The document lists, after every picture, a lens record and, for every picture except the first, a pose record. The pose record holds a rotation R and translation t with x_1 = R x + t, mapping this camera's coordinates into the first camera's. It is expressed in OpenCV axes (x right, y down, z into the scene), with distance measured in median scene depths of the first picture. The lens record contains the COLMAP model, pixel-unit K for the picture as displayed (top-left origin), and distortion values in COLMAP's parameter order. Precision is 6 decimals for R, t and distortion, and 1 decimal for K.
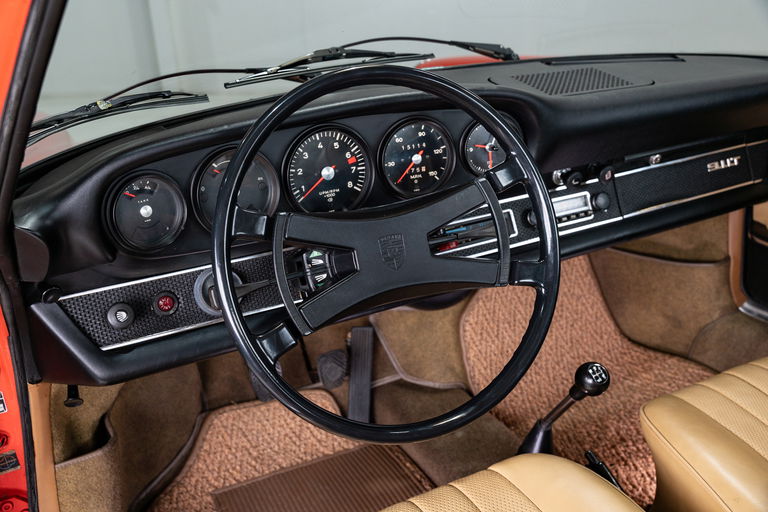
lens RADIAL K [[725.5, 0, 384.0], [0, 725.5, 256.0], [0, 0, 1]] dist [-0.000377, 0.005217]
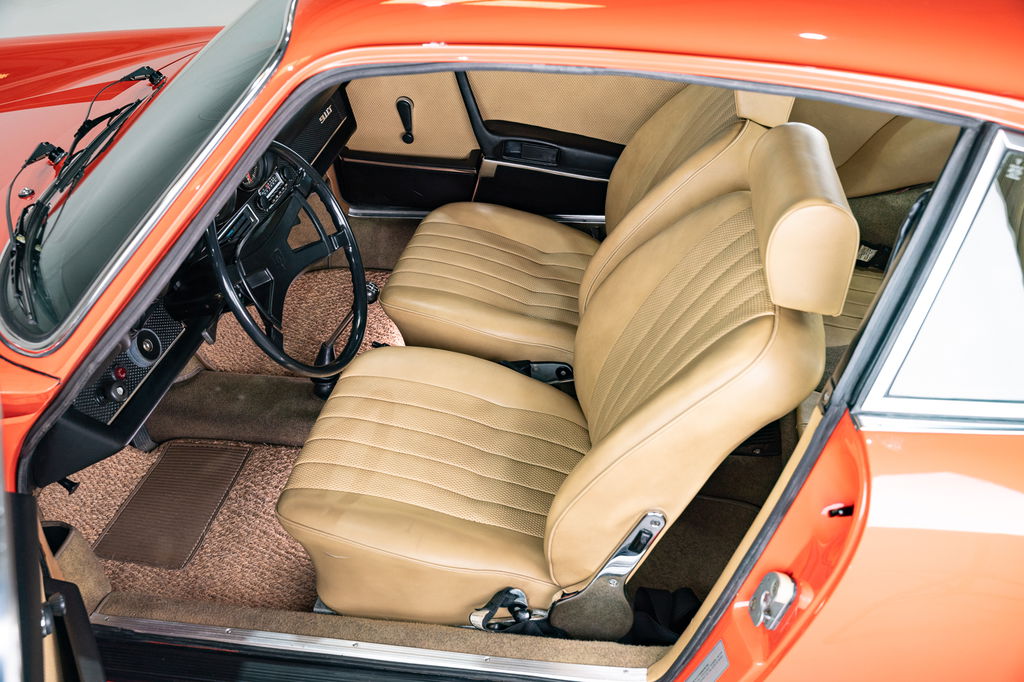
lens RADIAL K [[973.7, 0, 512.0], [0, 973.7, 341.0], [0, 0, 1]] dist [-0.013628, -0.002999]
pose [[0.603995, -0.438610, 0.665441, -0.677014], [0.313118, 0.898400, 0.307953, -0.196598], [-0.732903, 0.022359, 0.679966, -0.426191]]
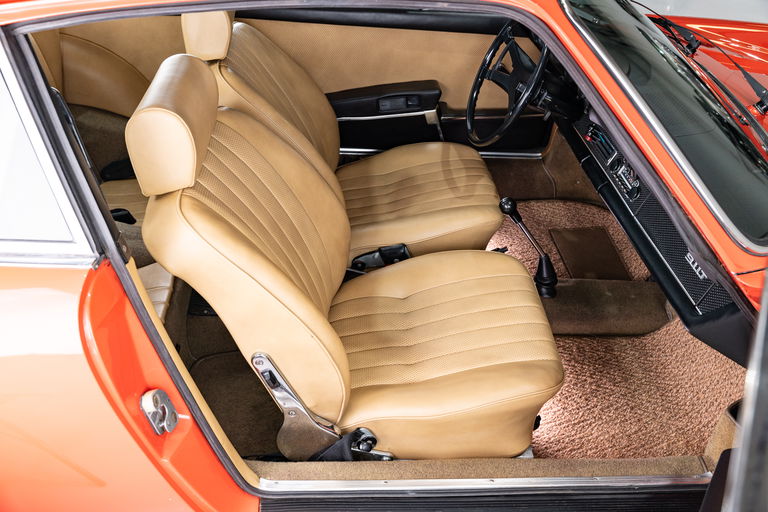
lens RADIAL K [[725.5, 0, 384.0], [0, 725.5, 256.0], [0, 0, 1]] dist [-0.000377, 0.005217]
pose [[-0.401218, 0.543875, -0.737038, 1.430460], [-0.368301, 0.640945, 0.673457, -0.685064], [0.838677, 0.541654, -0.056849, 0.681532]]
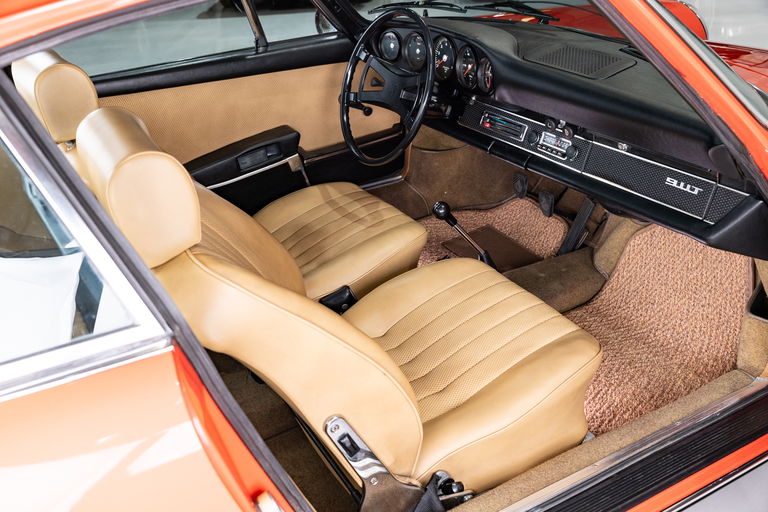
lens RADIAL K [[754.9, 0, 384.0], [0, 754.9, 256.0], [0, 0, 1]] dist [0.003337, -0.004593]
pose [[0.045976, 0.499732, -0.864959, 1.482230], [-0.319891, 0.827643, 0.461169, -0.419856], [0.946338, 0.255490, 0.197912, 0.391744]]
